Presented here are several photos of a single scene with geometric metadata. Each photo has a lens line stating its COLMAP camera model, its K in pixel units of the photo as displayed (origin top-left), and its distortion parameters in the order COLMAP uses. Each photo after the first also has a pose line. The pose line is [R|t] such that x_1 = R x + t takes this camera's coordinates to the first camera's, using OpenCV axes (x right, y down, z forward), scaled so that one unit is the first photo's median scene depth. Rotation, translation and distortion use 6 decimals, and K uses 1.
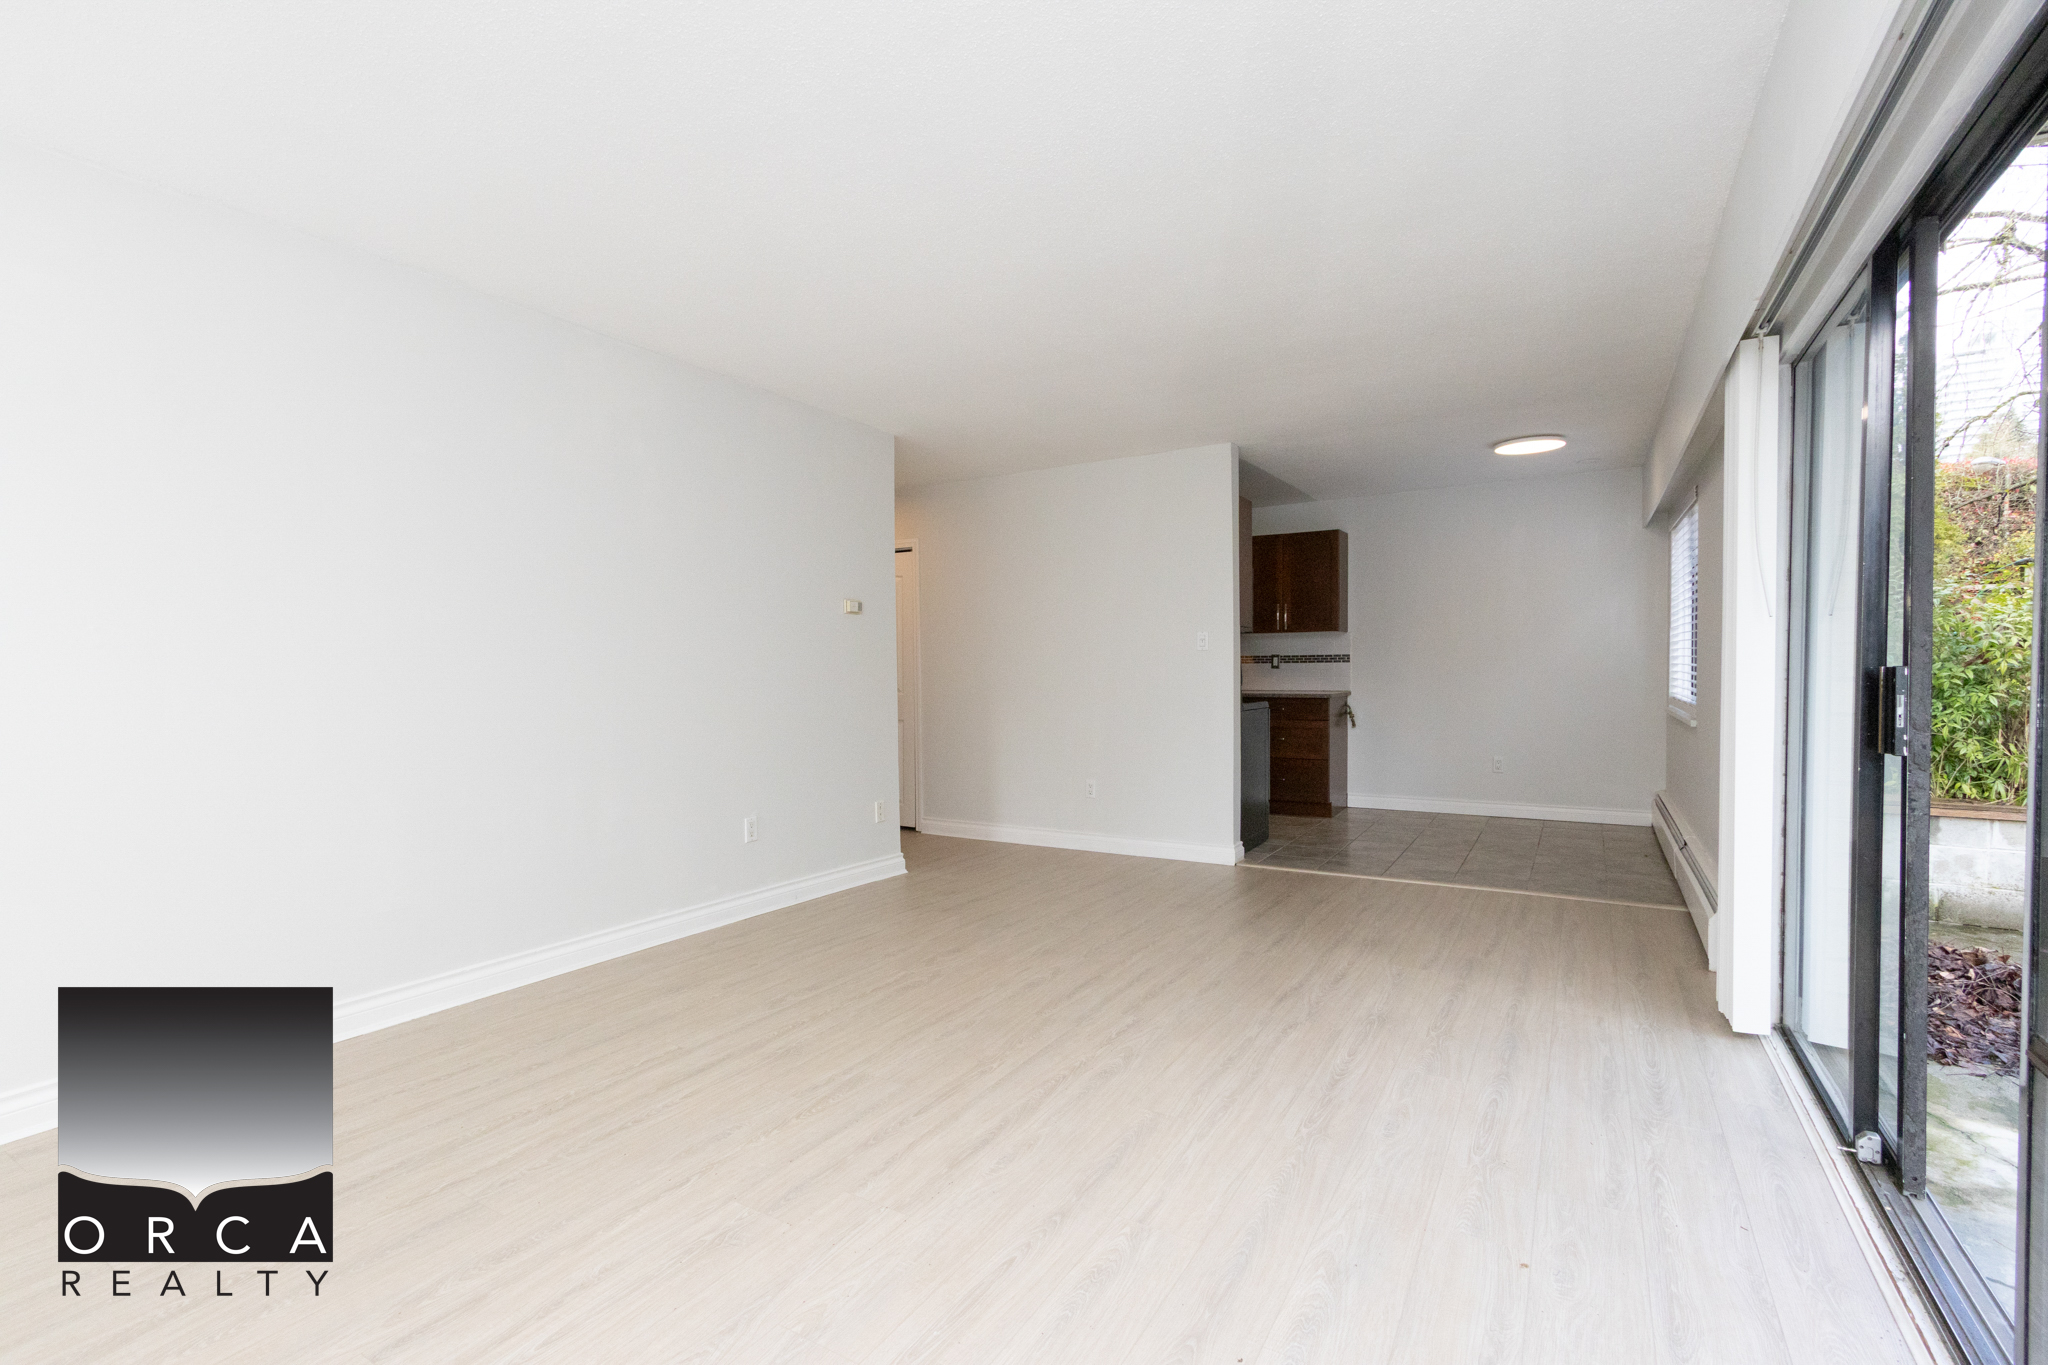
lens RADIAL K [[925.3, 0, 1012.4], [0, 925.3, 689.3], [0, 0, 1]] dist [0.007645, -0.002910]
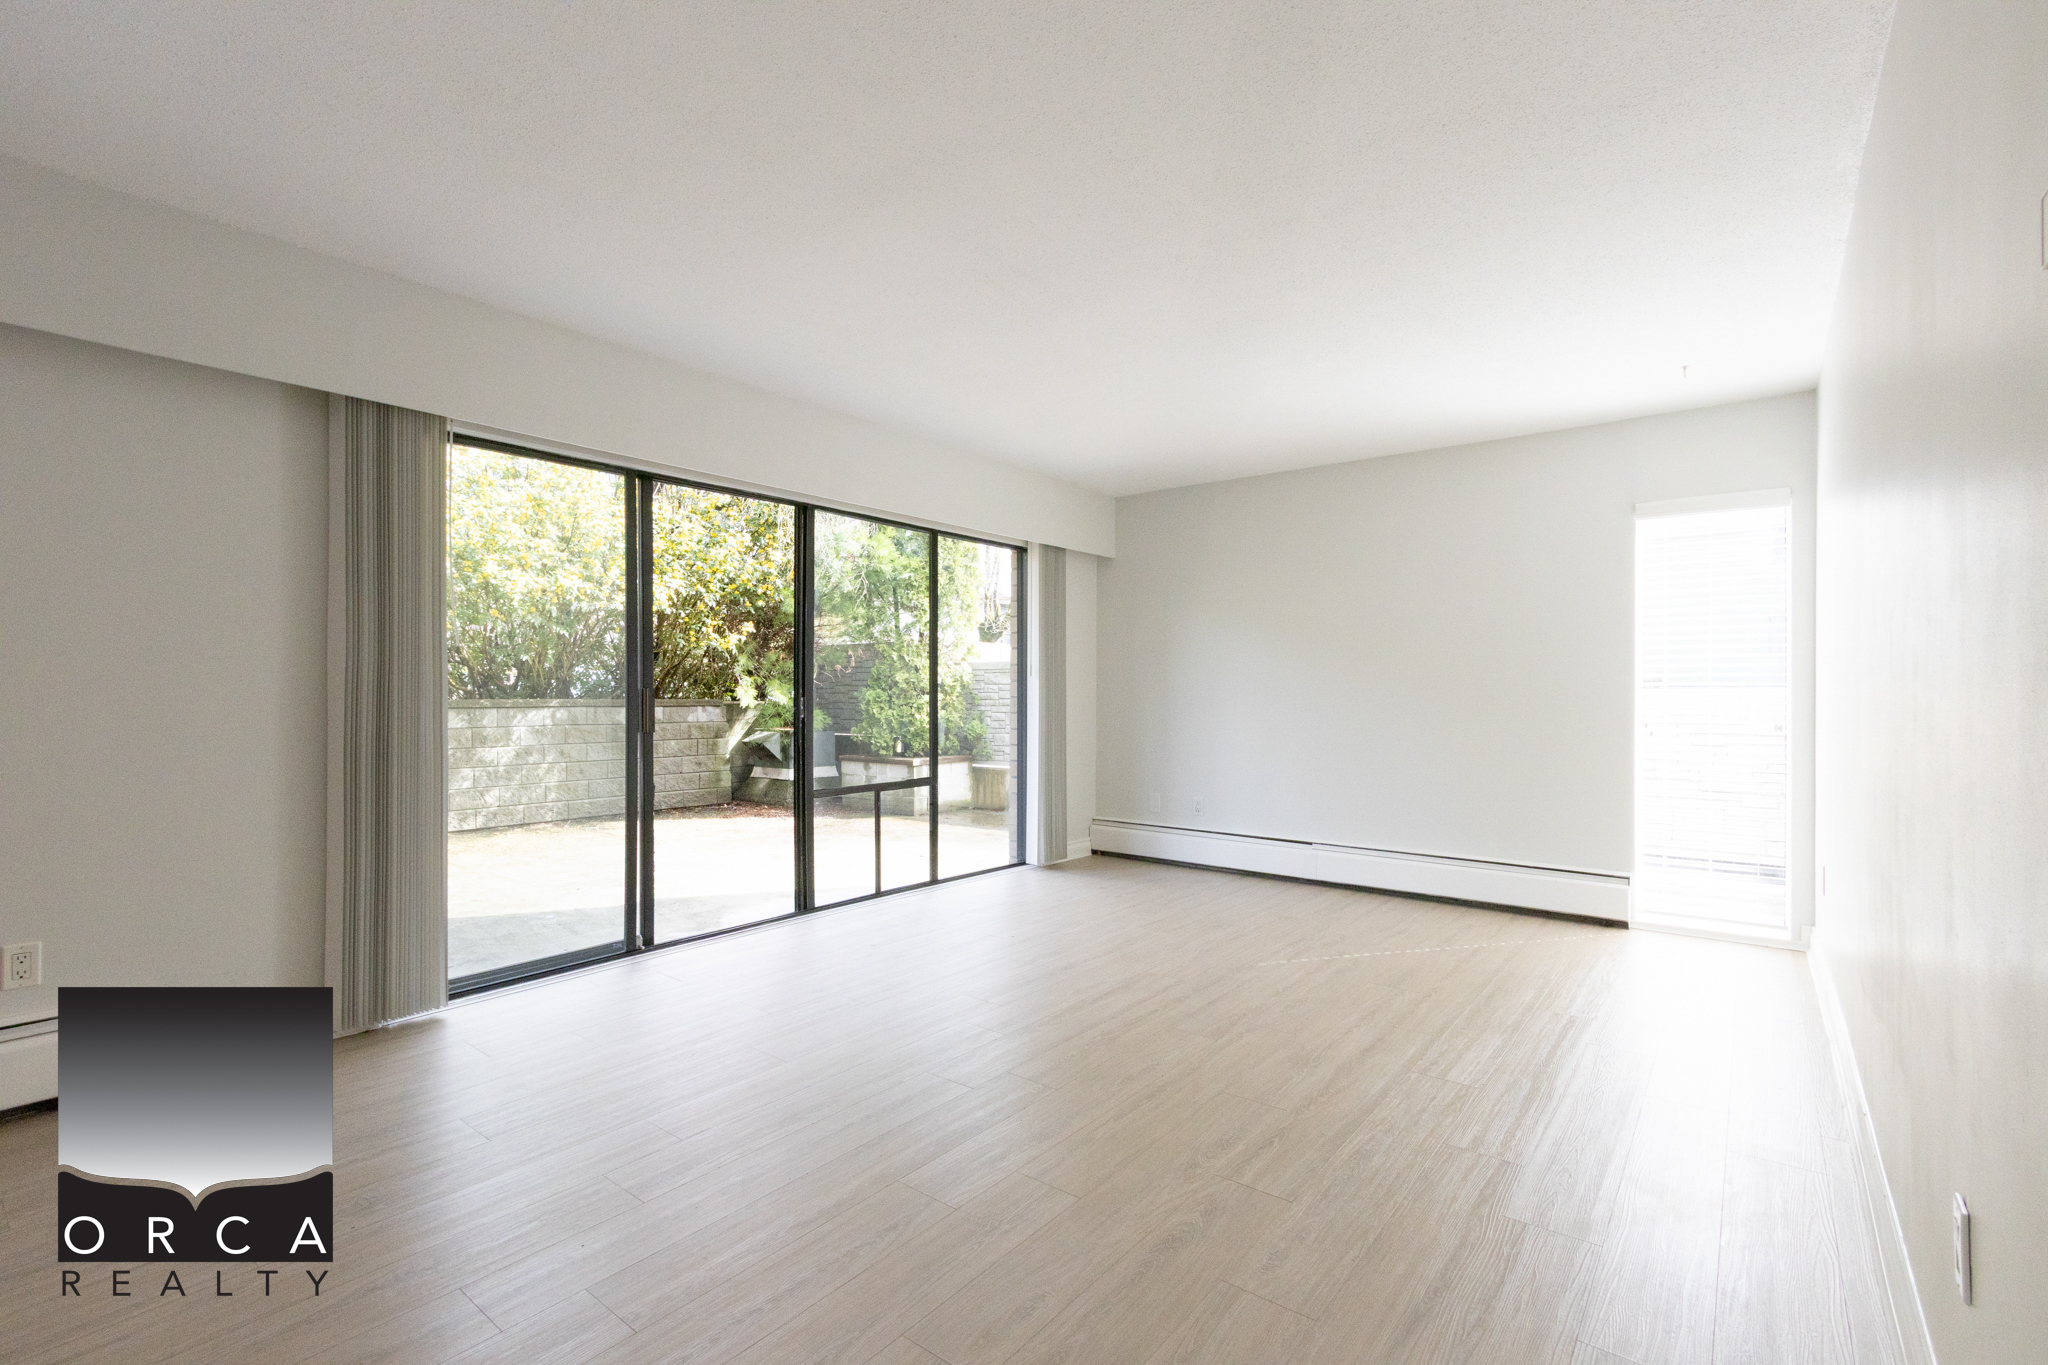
lens RADIAL K [[925.3, 0, 1012.4], [0, 925.3, 689.3], [0, 0, 1]] dist [0.007645, -0.002910]
pose [[-0.992485, 0.005519, 0.122242, -0.044634], [0.007787, 0.999806, 0.018083, -0.033454], [-0.122119, 0.018899, -0.992336, 1.759324]]
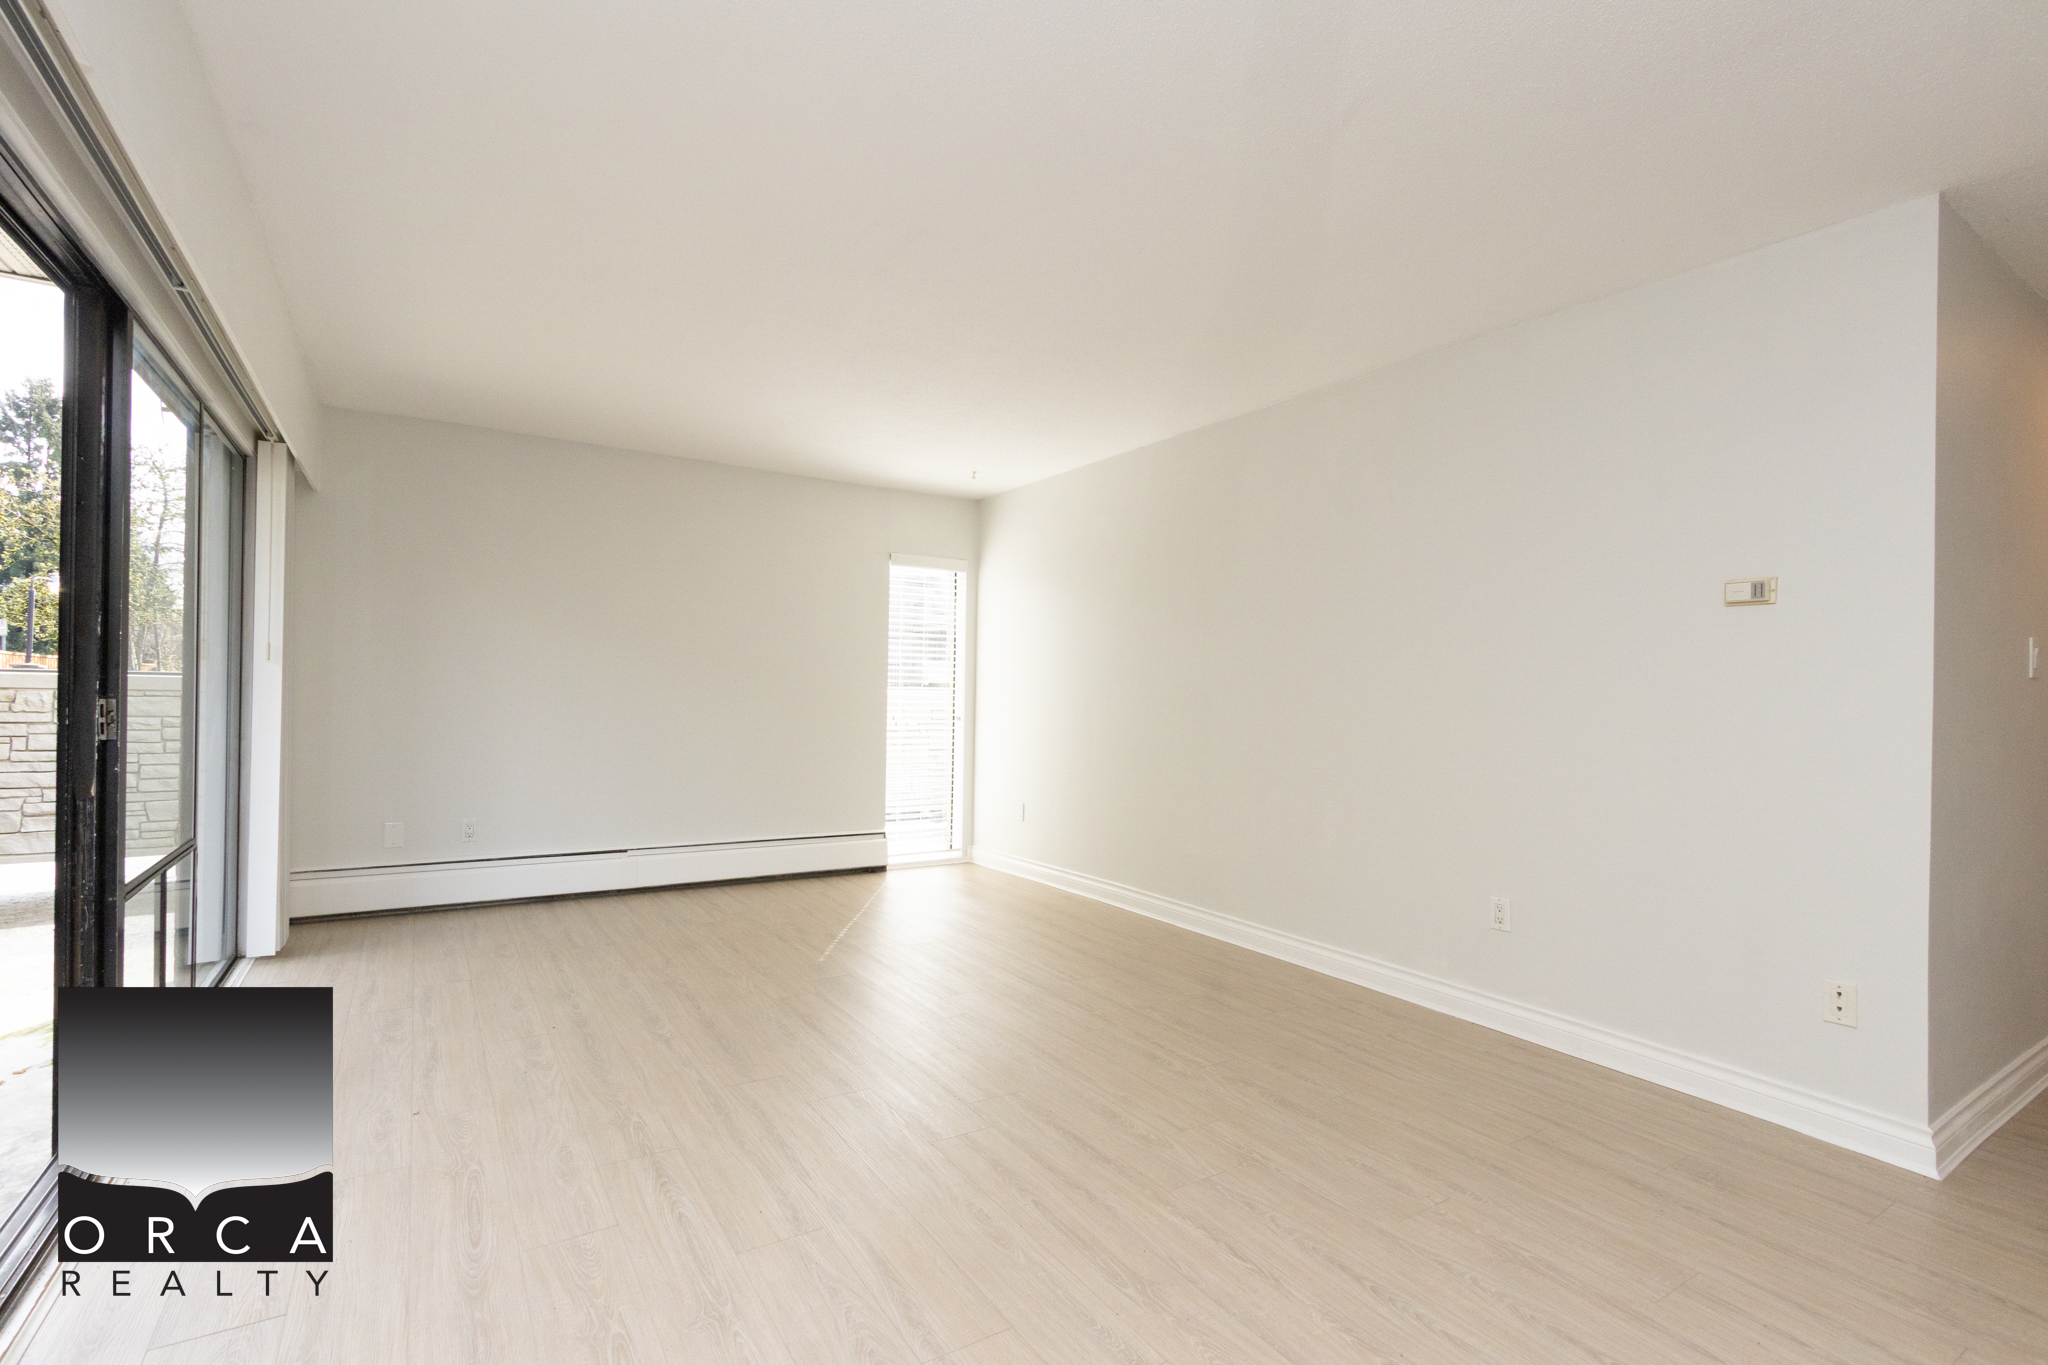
lens RADIAL K [[925.3, 0, 1012.4], [0, 925.3, 689.3], [0, 0, 1]] dist [0.007645, -0.002910]
pose [[-0.434196, -0.004960, -0.900805, 0.770686], [-0.035498, 0.999302, 0.011609, -0.035818], [0.900119, 0.037018, -0.434069, 1.293877]]
